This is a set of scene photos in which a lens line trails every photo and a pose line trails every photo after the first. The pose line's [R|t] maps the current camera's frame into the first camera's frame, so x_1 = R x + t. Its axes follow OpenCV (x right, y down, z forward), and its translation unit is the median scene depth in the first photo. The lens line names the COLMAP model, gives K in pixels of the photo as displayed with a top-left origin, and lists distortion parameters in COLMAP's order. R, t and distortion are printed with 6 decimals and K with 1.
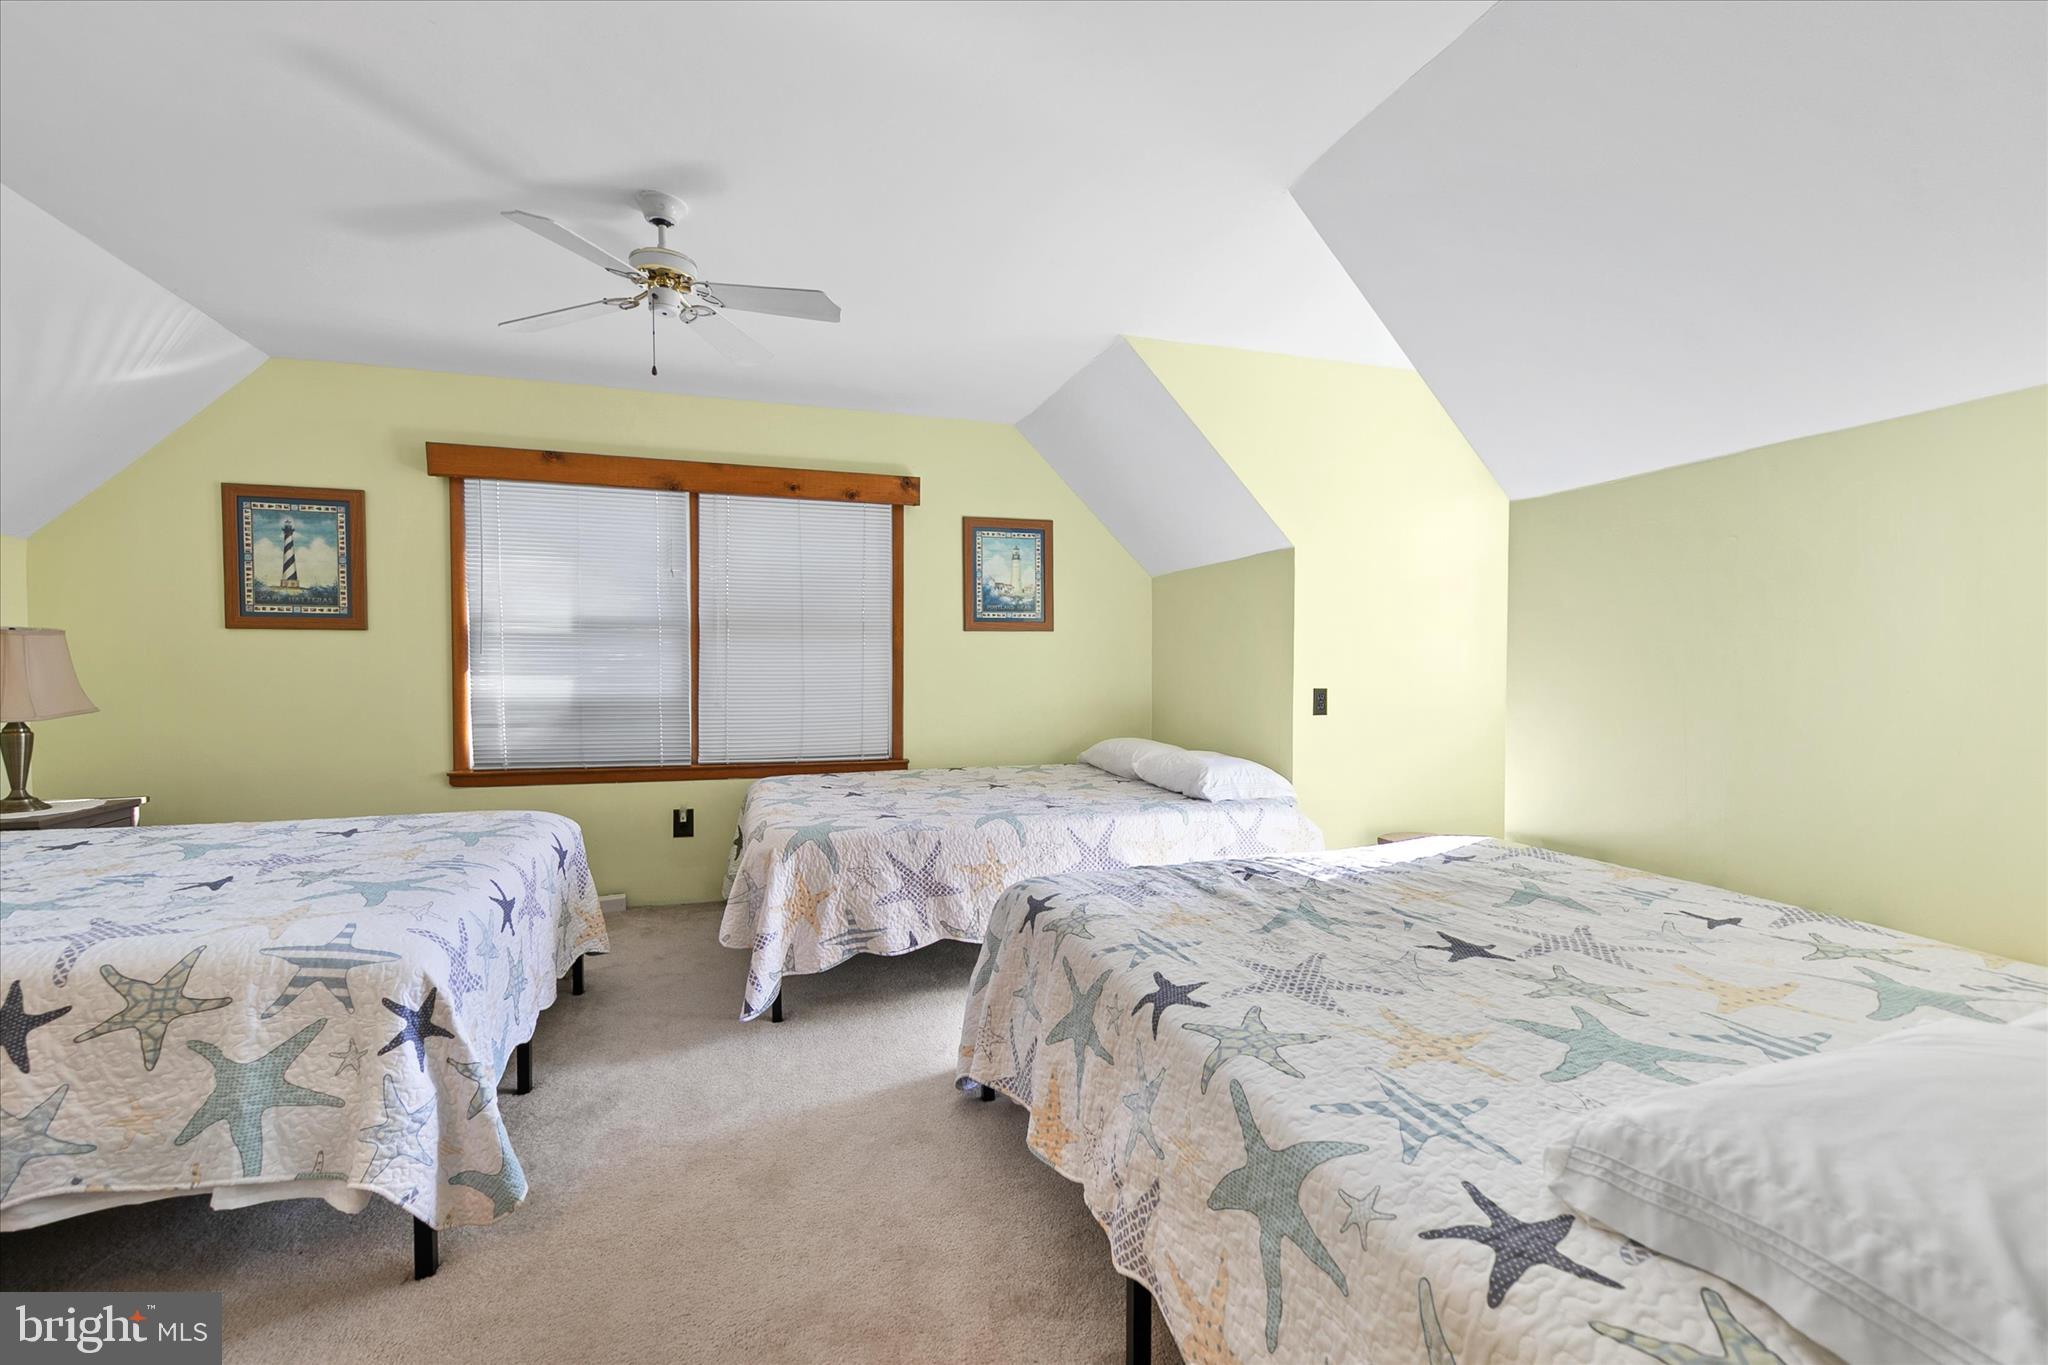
lens RADIAL K [[876.8, 0, 1020.9], [0, 876.8, 676.3], [0, 0, 1]] dist [0.003407, 0.000019]
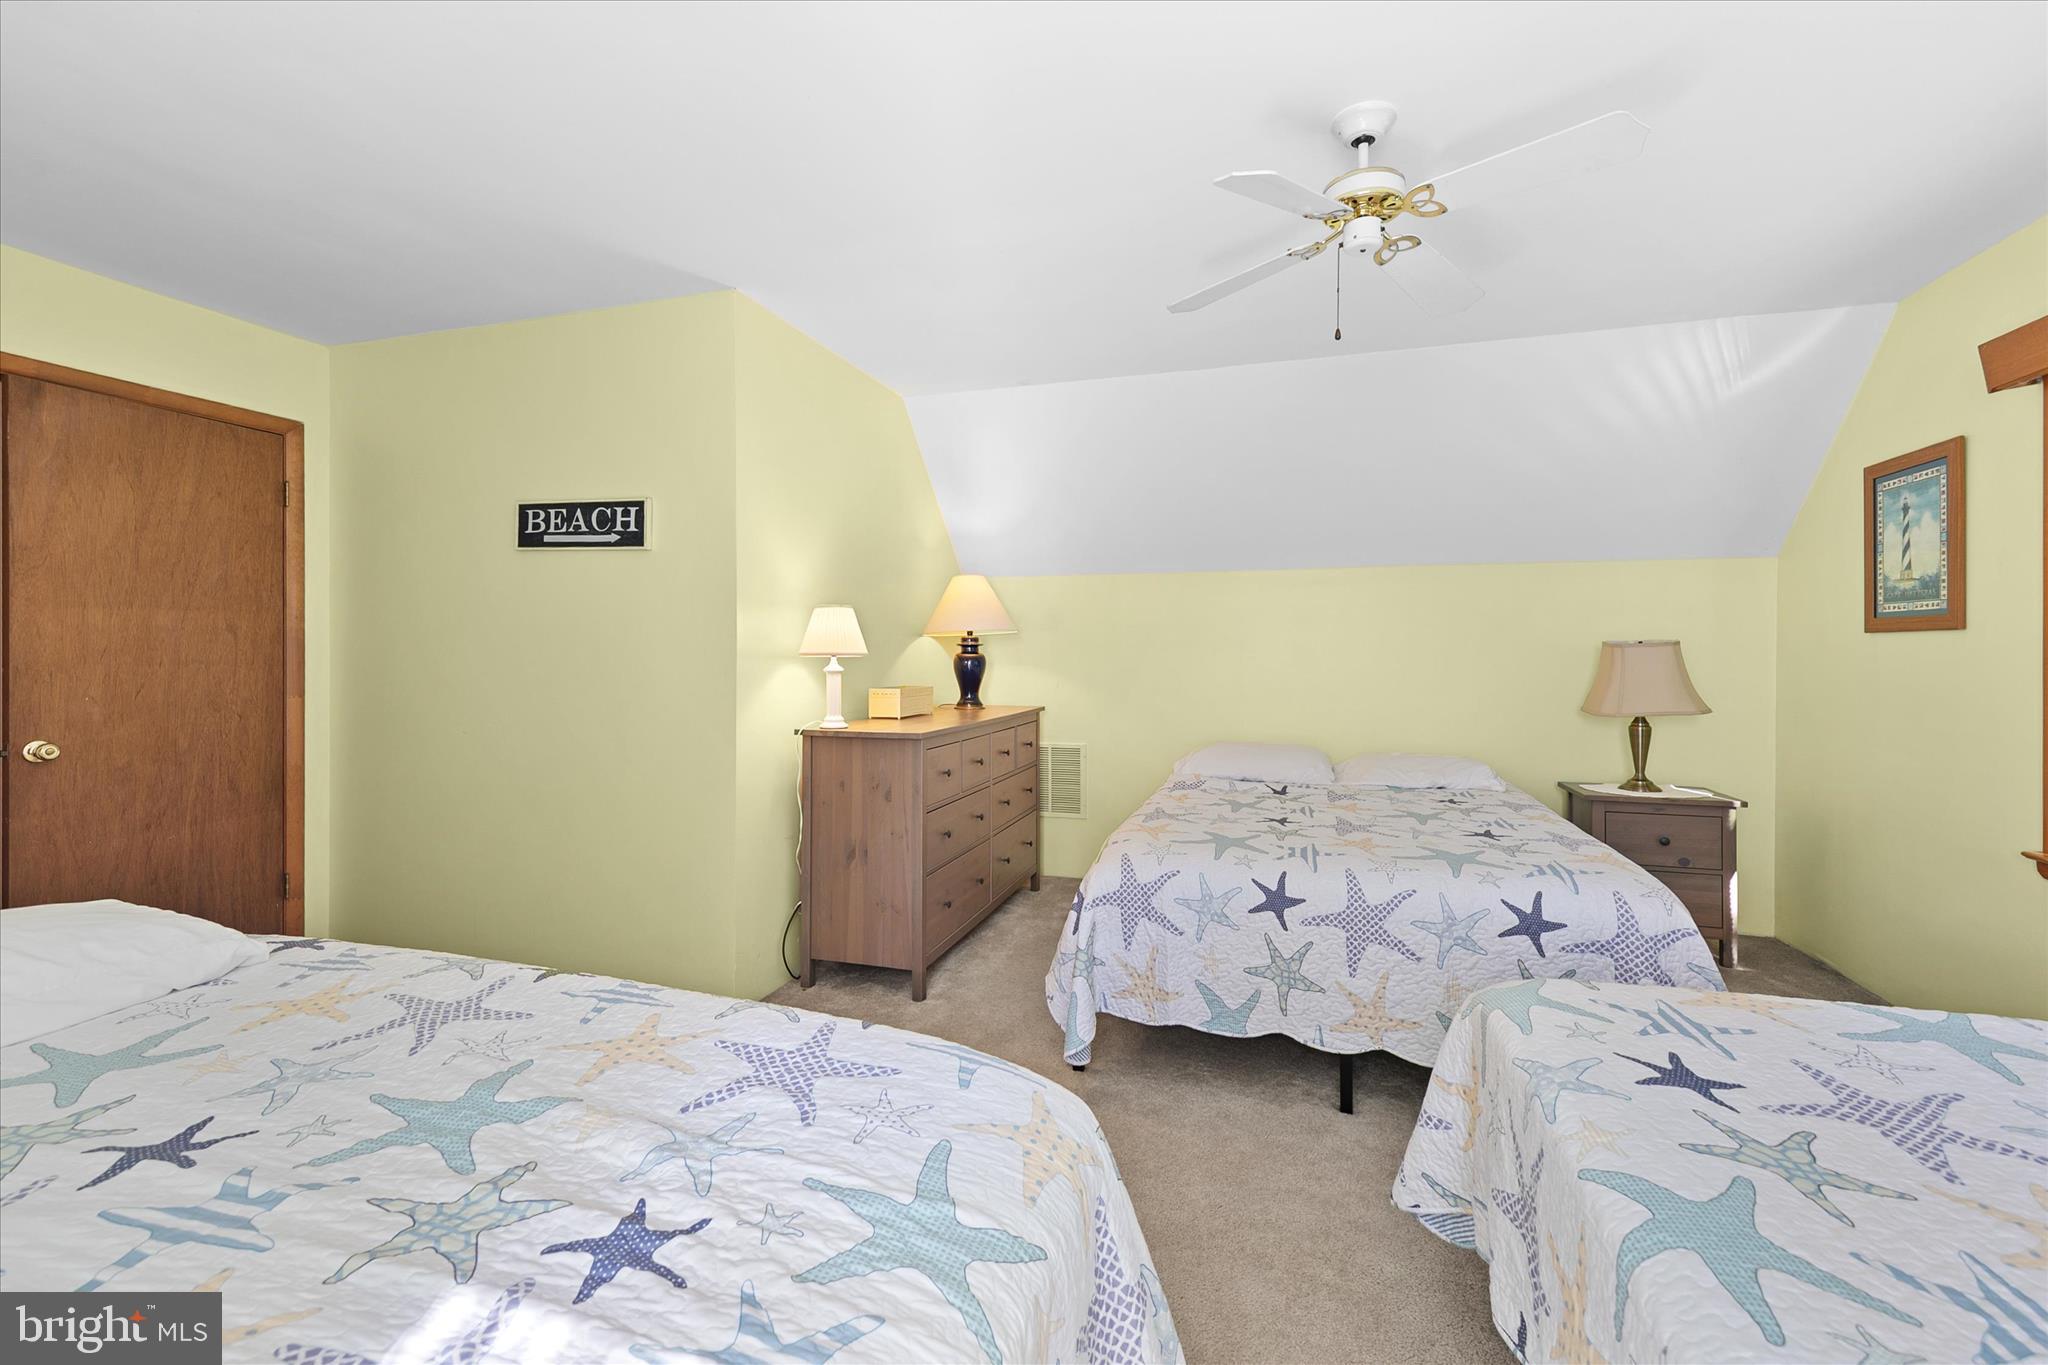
lens RADIAL K [[876.8, 0, 1023.2], [0, 876.8, 668.5], [0, 0, 1]] dist [0.003407, 0.000019]
pose [[-0.557220, 0.012704, -0.830268, 0.287472], [-0.017263, 0.999490, 0.026880, -0.027785], [0.830186, 0.029311, -0.556716, 0.784955]]
